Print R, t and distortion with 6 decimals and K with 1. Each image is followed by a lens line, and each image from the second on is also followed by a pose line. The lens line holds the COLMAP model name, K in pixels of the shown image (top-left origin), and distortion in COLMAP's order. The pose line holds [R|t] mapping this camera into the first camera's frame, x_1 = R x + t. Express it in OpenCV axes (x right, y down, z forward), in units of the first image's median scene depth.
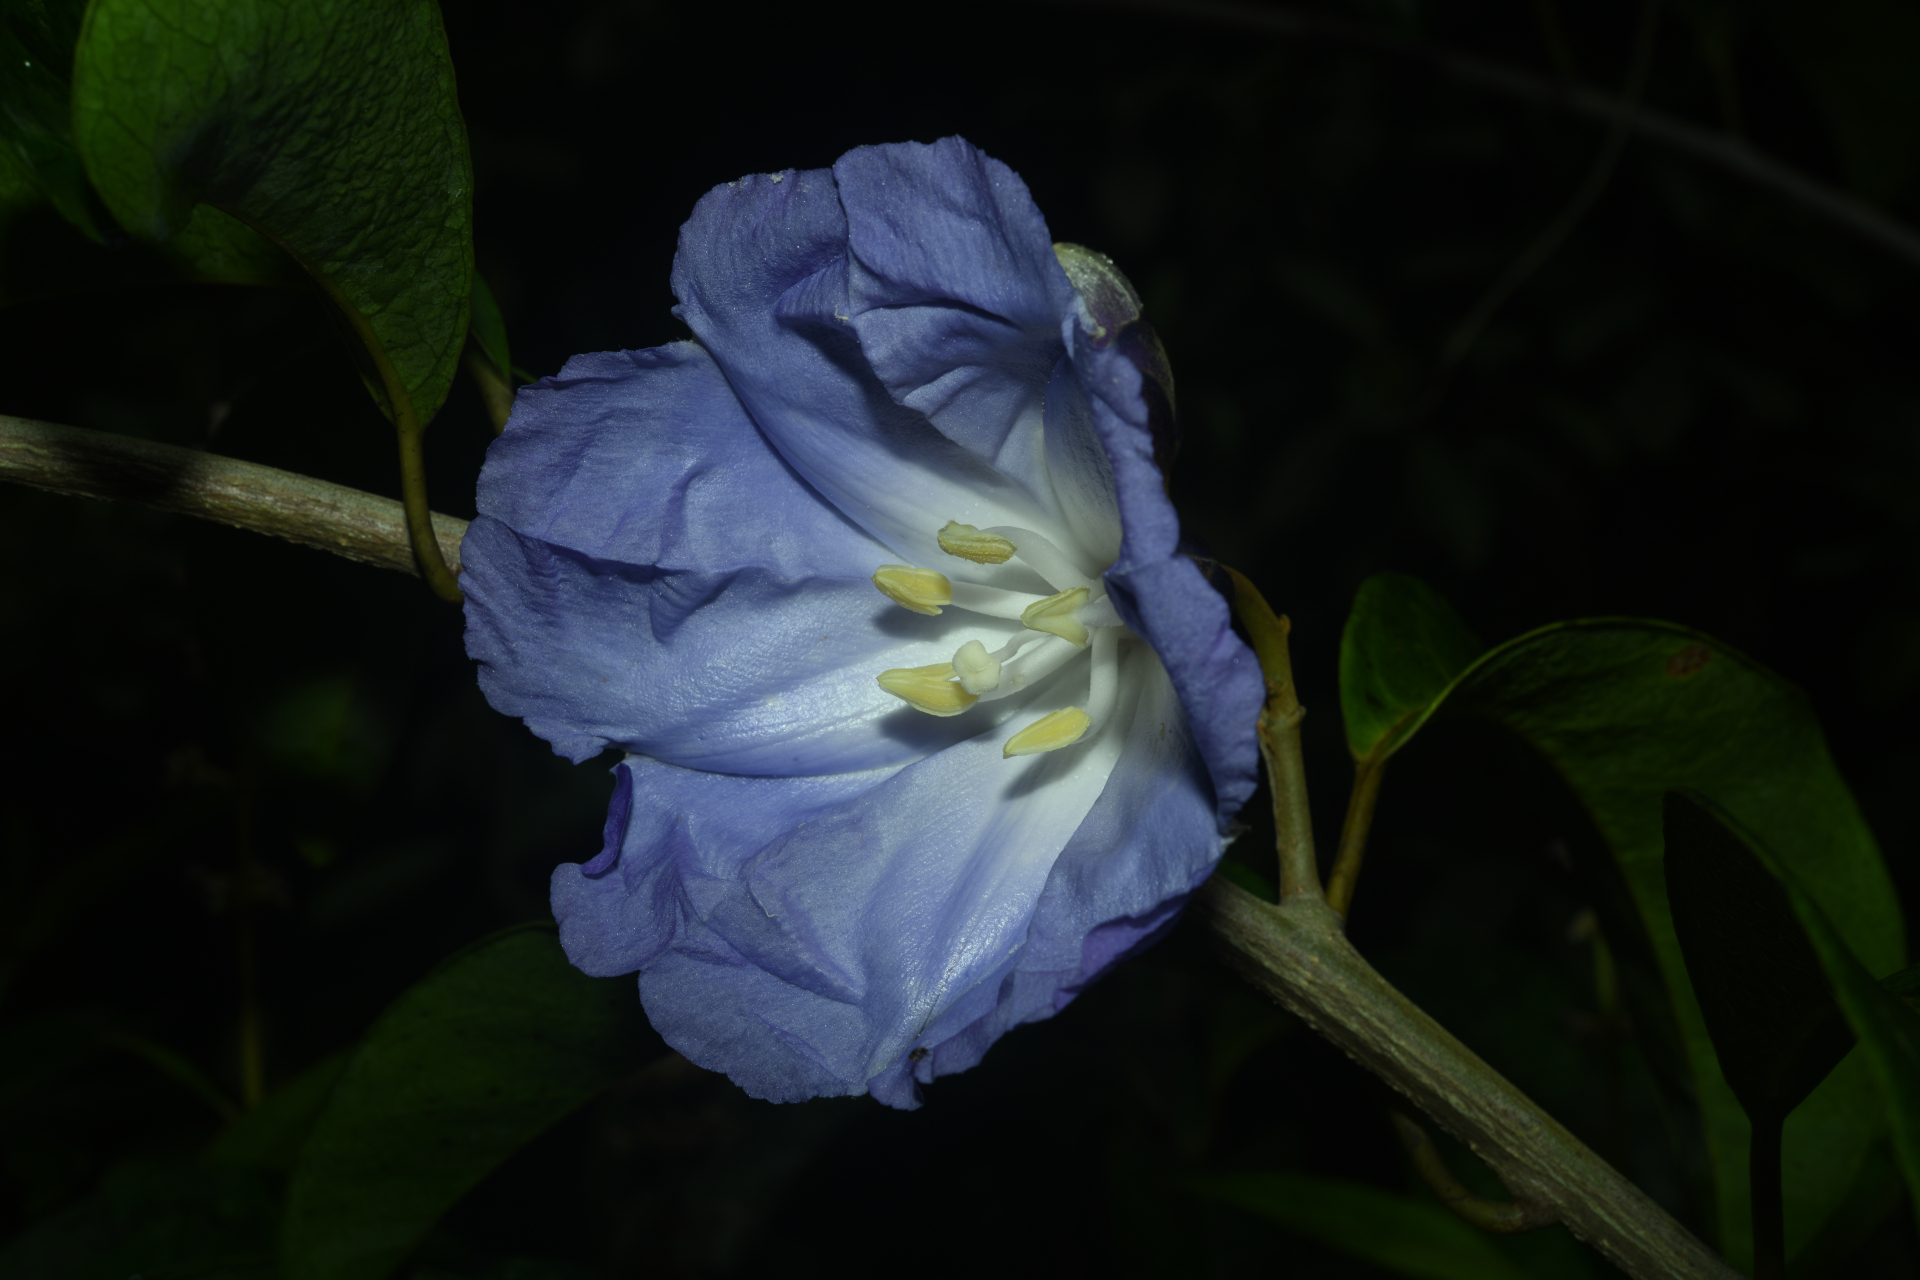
lens RADIAL K [[3454.6, 0, 959.7], [0, 3454.6, 614.2], [0, 0, 1]] dist [0.007163, 0.254881]
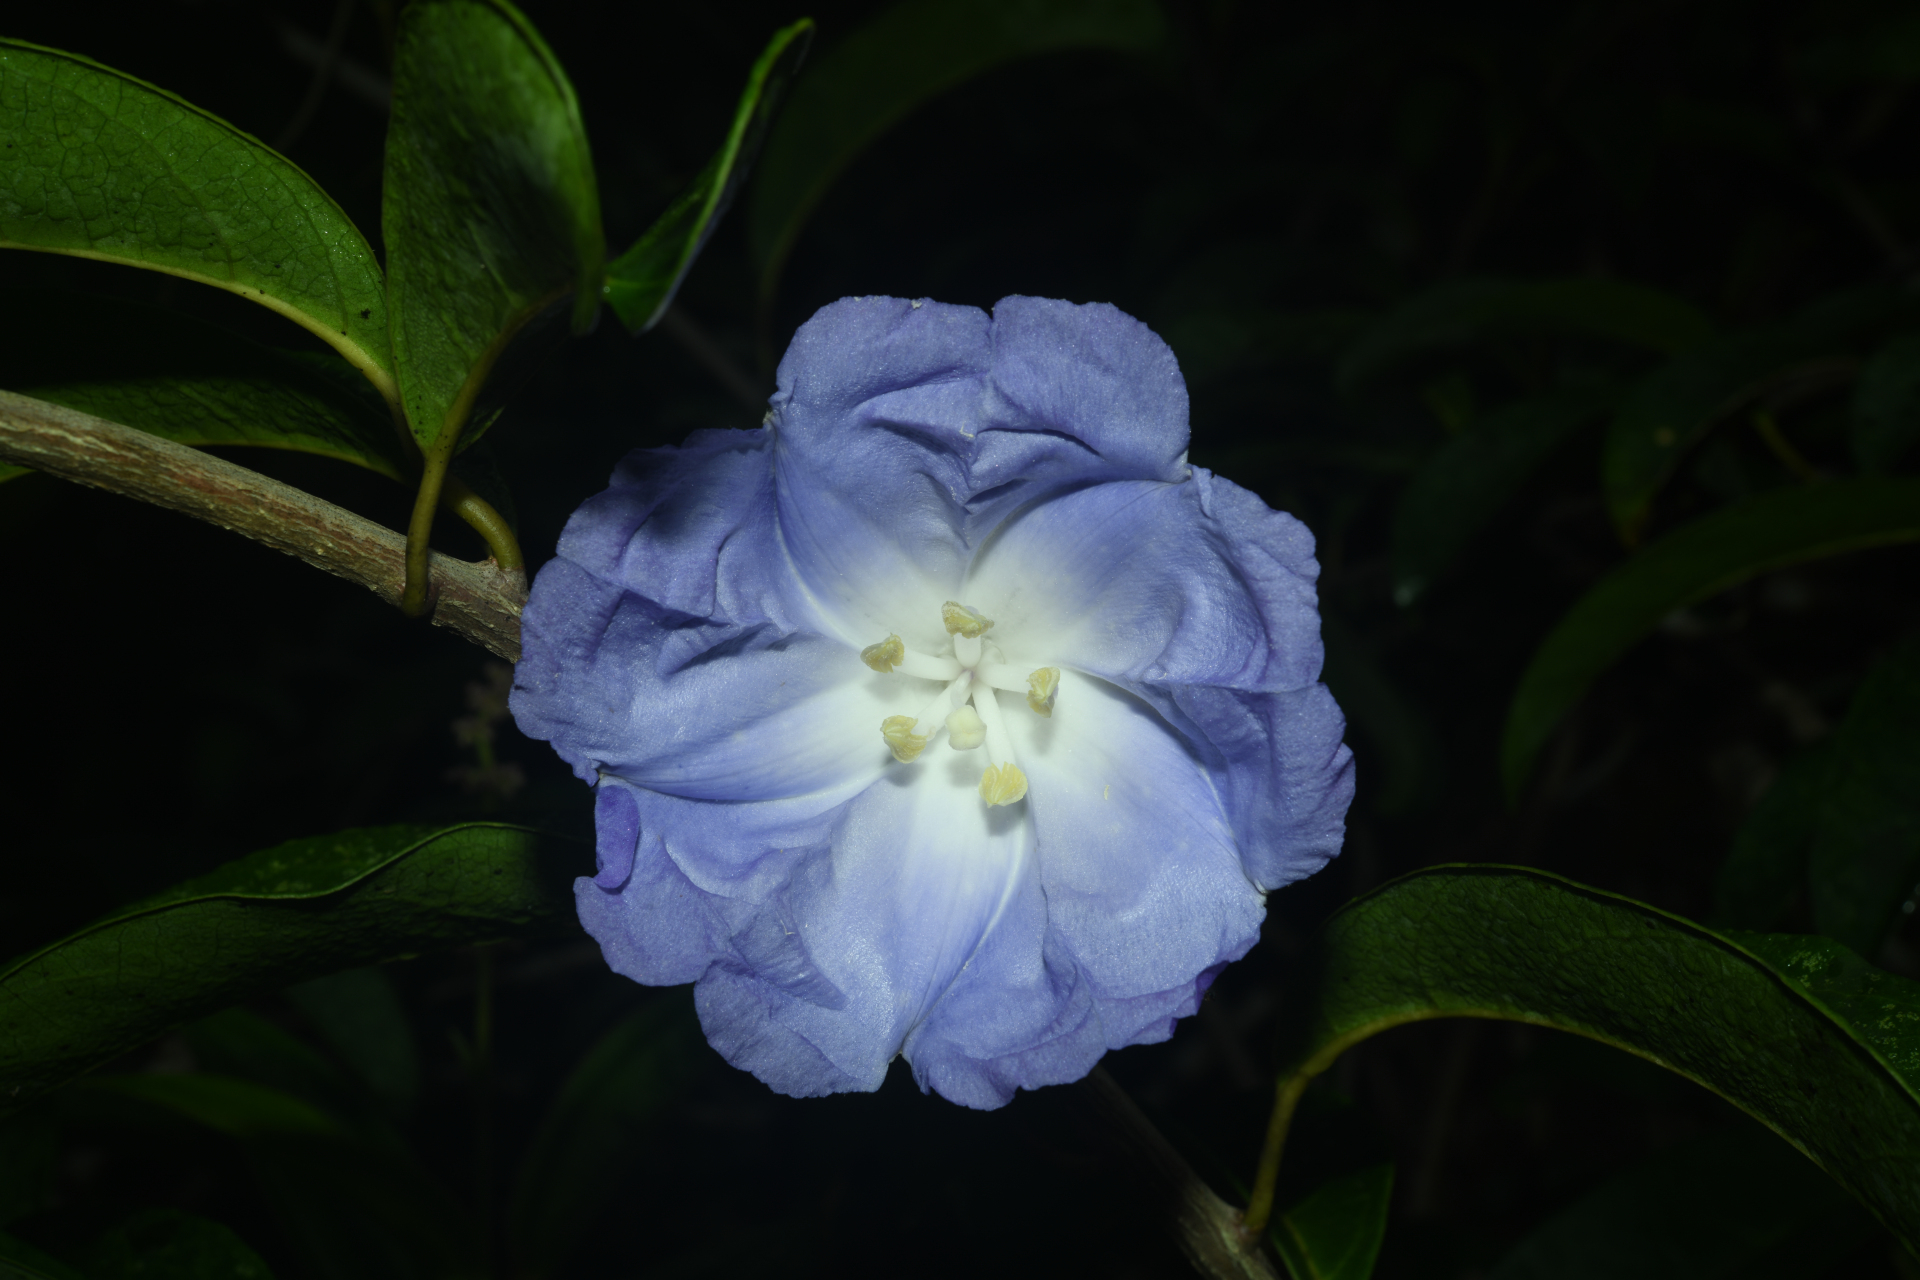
lens RADIAL K [[3454.6, 0, 959.7], [0, 3454.6, 614.2], [0, 0, 1]] dist [0.007163, 0.254881]
pose [[0.810060, 0.070631, 0.582077, -0.685572], [-0.103010, 0.994421, 0.022690, -0.049870], [-0.577227, -0.078340, 0.812817, 0.046296]]
